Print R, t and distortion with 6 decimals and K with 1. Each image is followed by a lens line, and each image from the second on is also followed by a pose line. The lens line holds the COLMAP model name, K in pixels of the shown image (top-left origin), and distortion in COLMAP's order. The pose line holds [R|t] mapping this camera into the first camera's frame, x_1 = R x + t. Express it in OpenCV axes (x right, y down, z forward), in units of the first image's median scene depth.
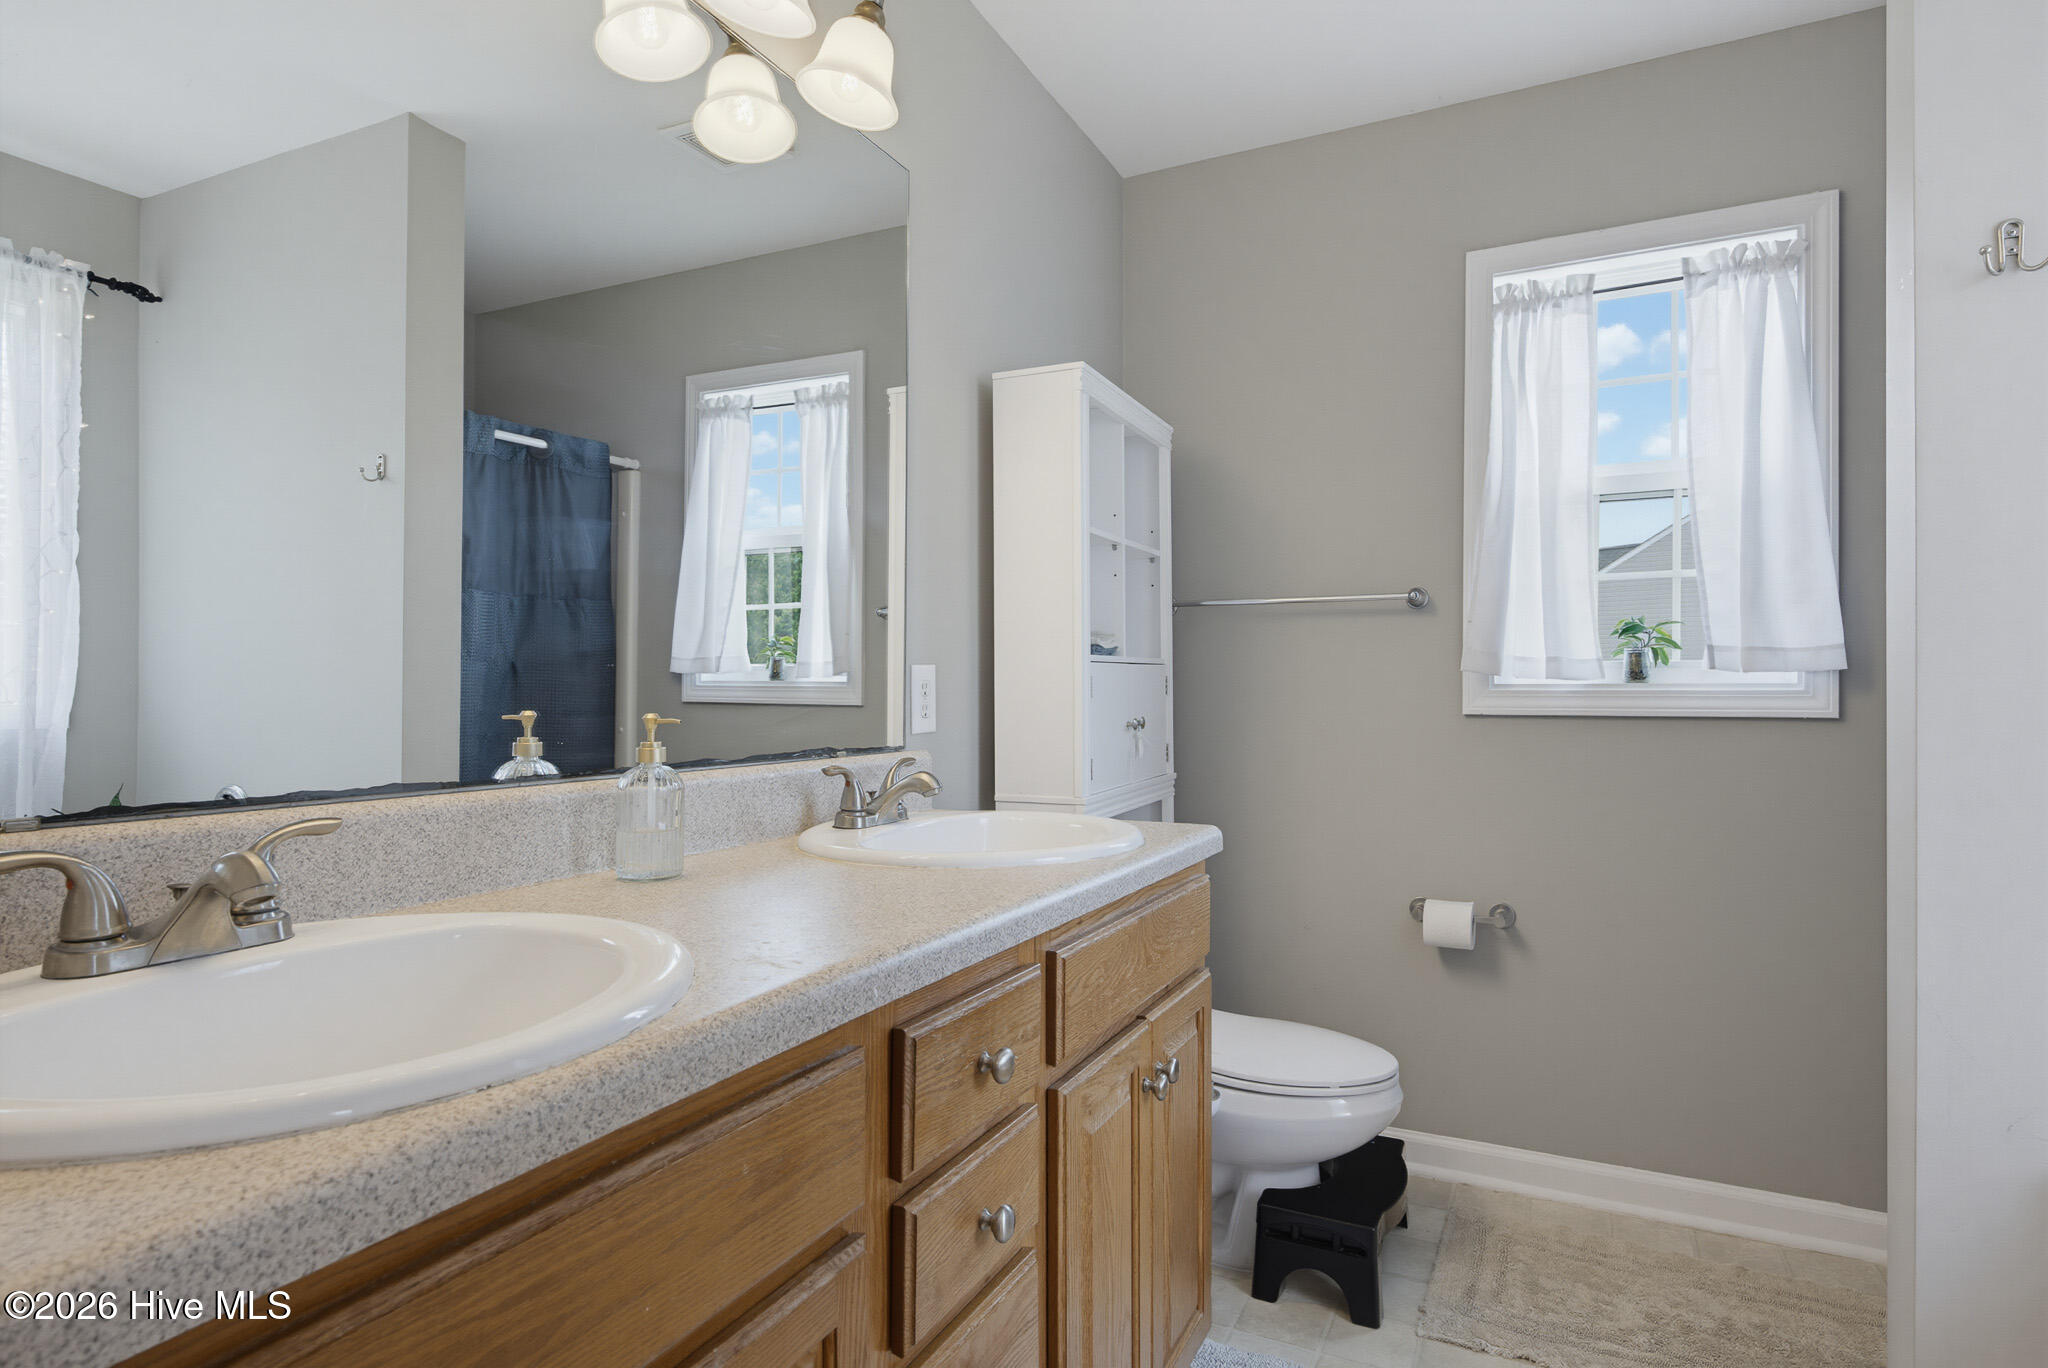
lens RADIAL K [[1101.1, 0, 1024.0], [0, 1101.1, 684.0], [0, 0, 1]] dist [-0.000092, 0.000001]
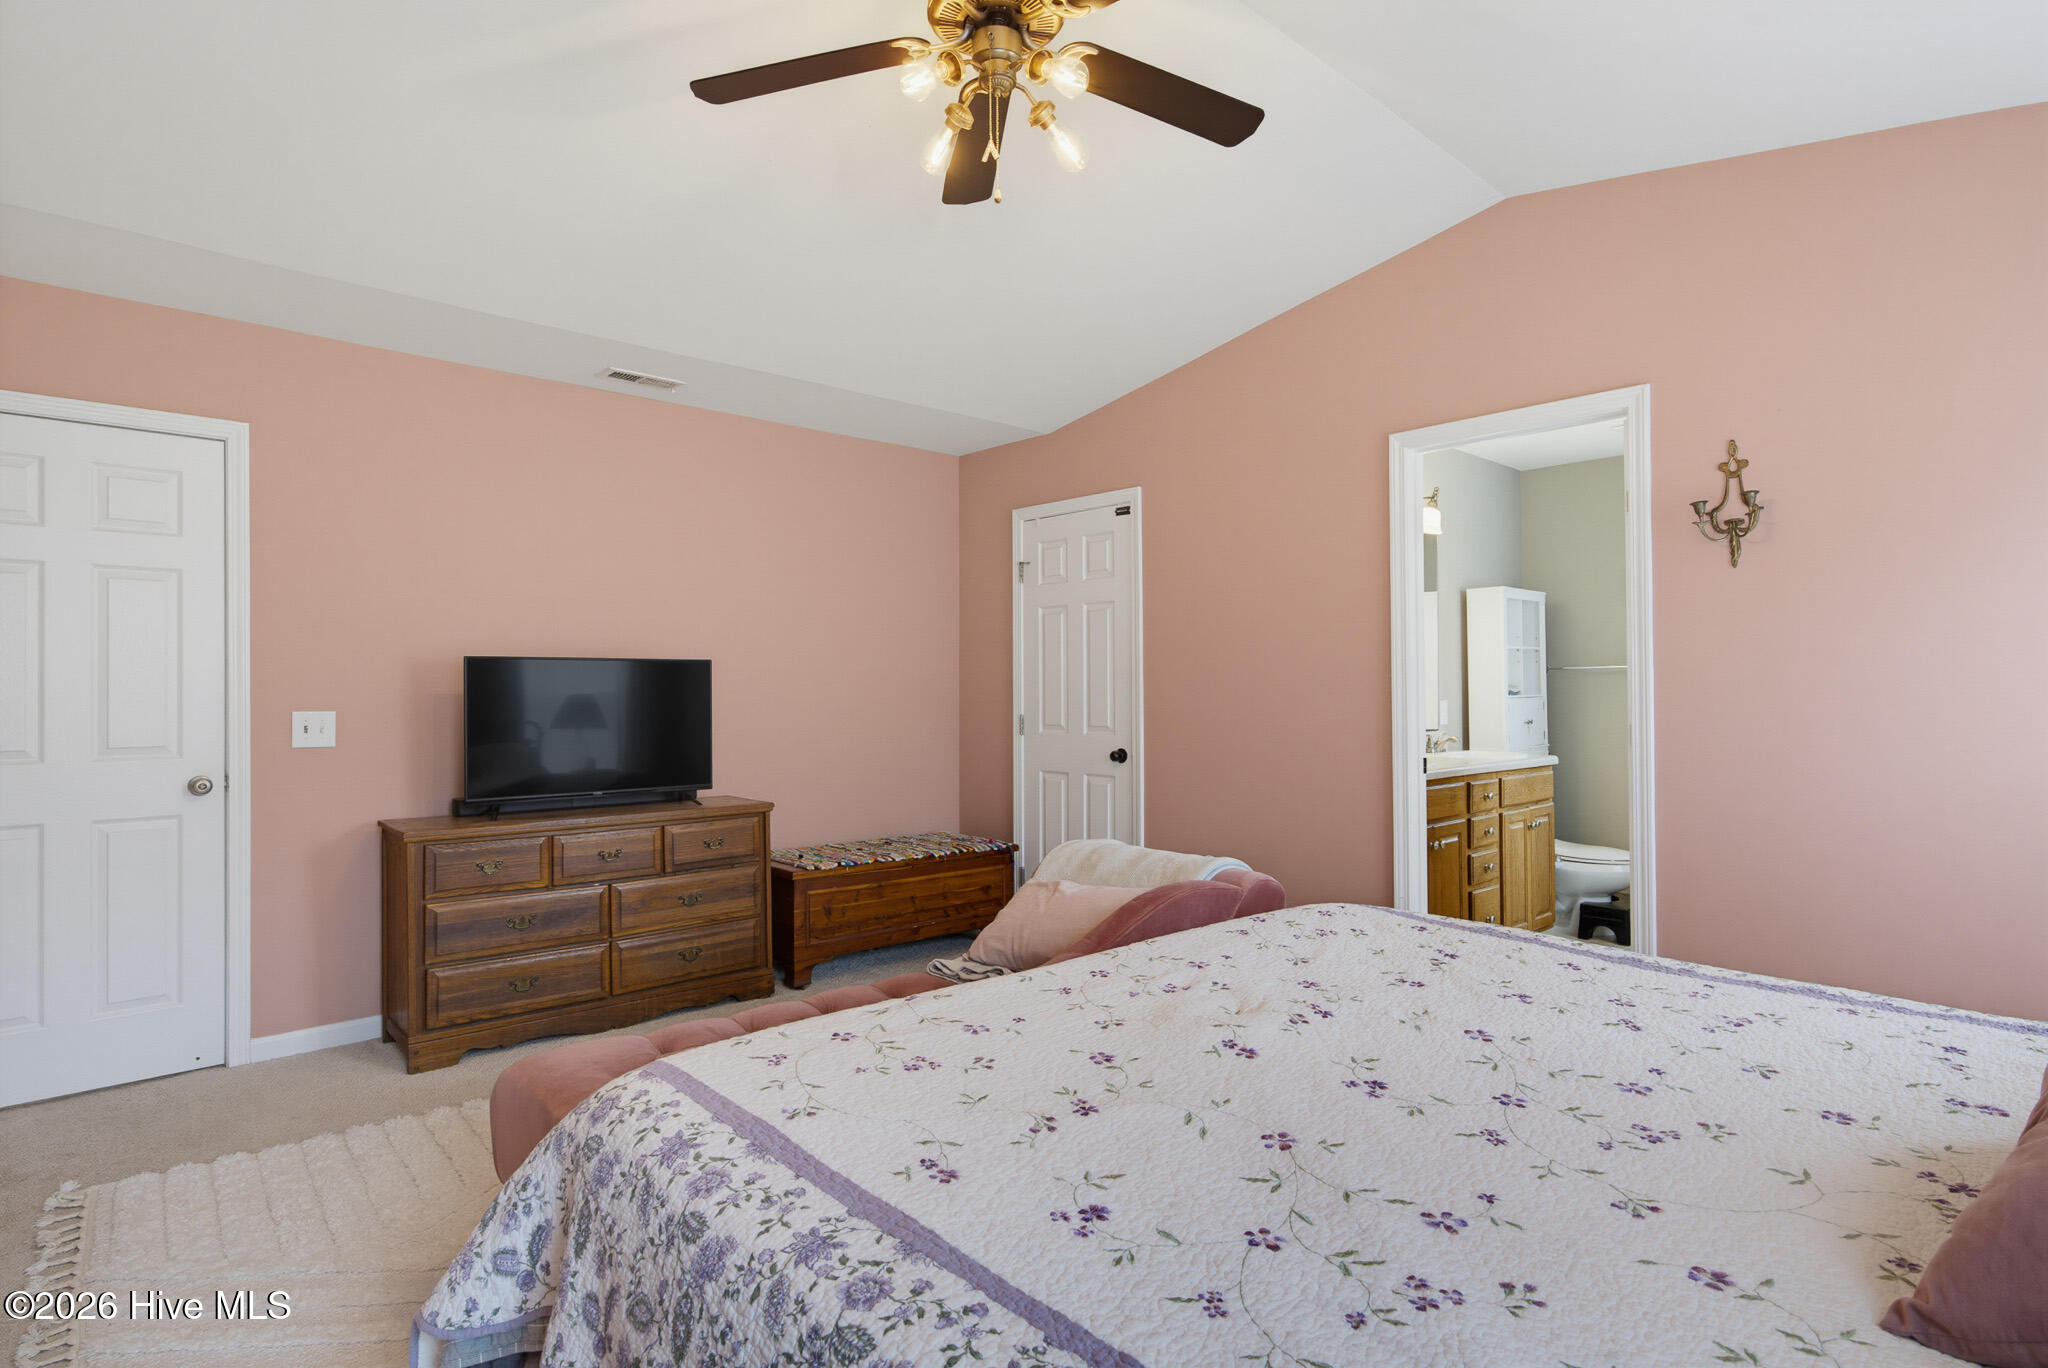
lens RADIAL K [[1036.4, 0, 1024.0], [0, 1036.4, 684.0], [0, 0, 1]] dist [0.000282, 0.000014]
pose [[0.932681, -0.009797, -0.360570, -0.136034], [0.008684, 0.999951, -0.004706, -0.056412], [0.360598, 0.001258, 0.932720, -1.858901]]
